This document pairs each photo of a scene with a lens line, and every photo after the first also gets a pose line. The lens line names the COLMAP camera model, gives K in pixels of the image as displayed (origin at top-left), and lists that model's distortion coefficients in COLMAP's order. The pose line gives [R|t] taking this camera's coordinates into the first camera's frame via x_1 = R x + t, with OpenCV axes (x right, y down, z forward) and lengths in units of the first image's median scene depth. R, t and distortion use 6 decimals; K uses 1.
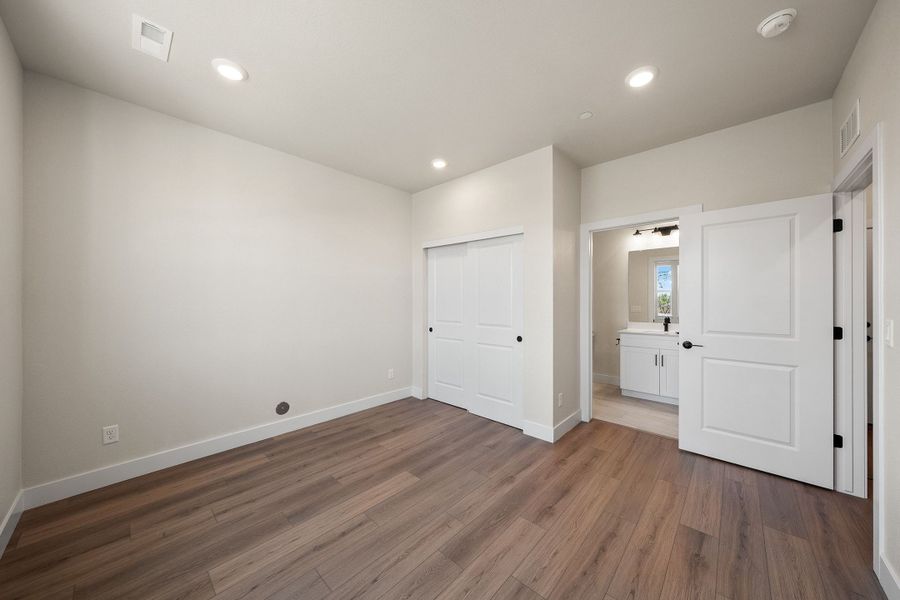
lens RADIAL K [[312.1, 0, 445.7], [0, 312.1, 298.4], [0, 0, 1]] dist [-0.000206, -0.000124]
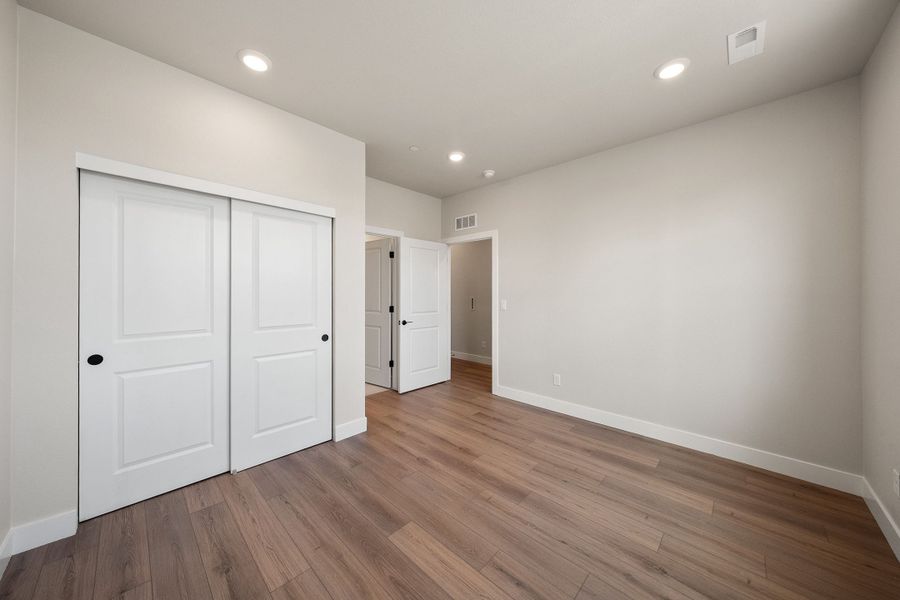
lens RADIAL K [[312.1, 0, 445.7], [0, 312.1, 298.4], [0, 0, 1]] dist [-0.000206, -0.000124]
pose [[0.004927, -0.012515, 0.999910, -0.774623], [-0.009746, 0.999874, 0.012562, 0.005409], [-0.999940, -0.009807, 0.004804, 0.821145]]
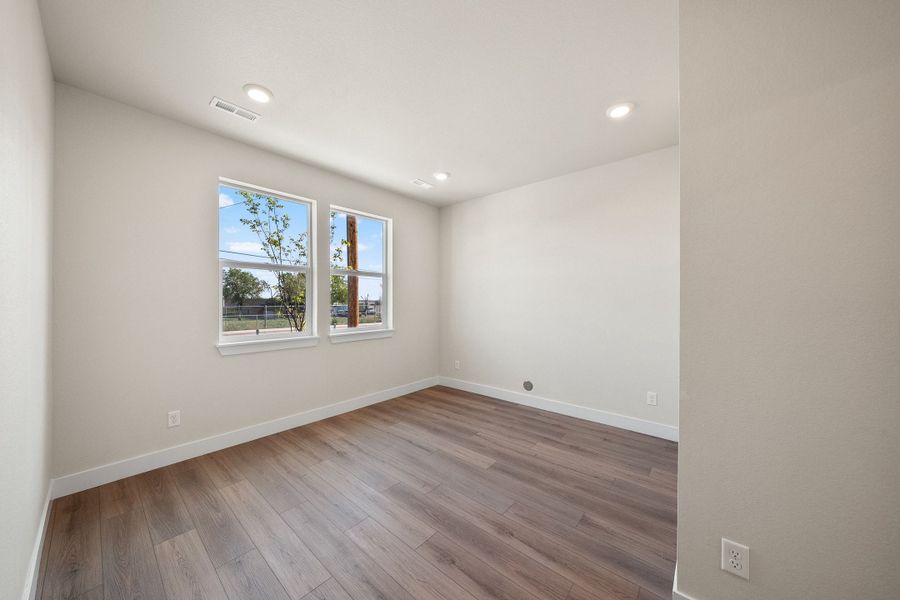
lens RADIAL K [[305.2, 0, 442.3], [0, 305.2, 301.7], [0, 0, 1]] dist [-0.000254, -0.000015]
pose [[0.033428, 0.001804, -0.999439, 0.857338], [0.005866, 0.999981, 0.002001, 0.004459], [0.999424, -0.005929, 0.033417, 0.735115]]
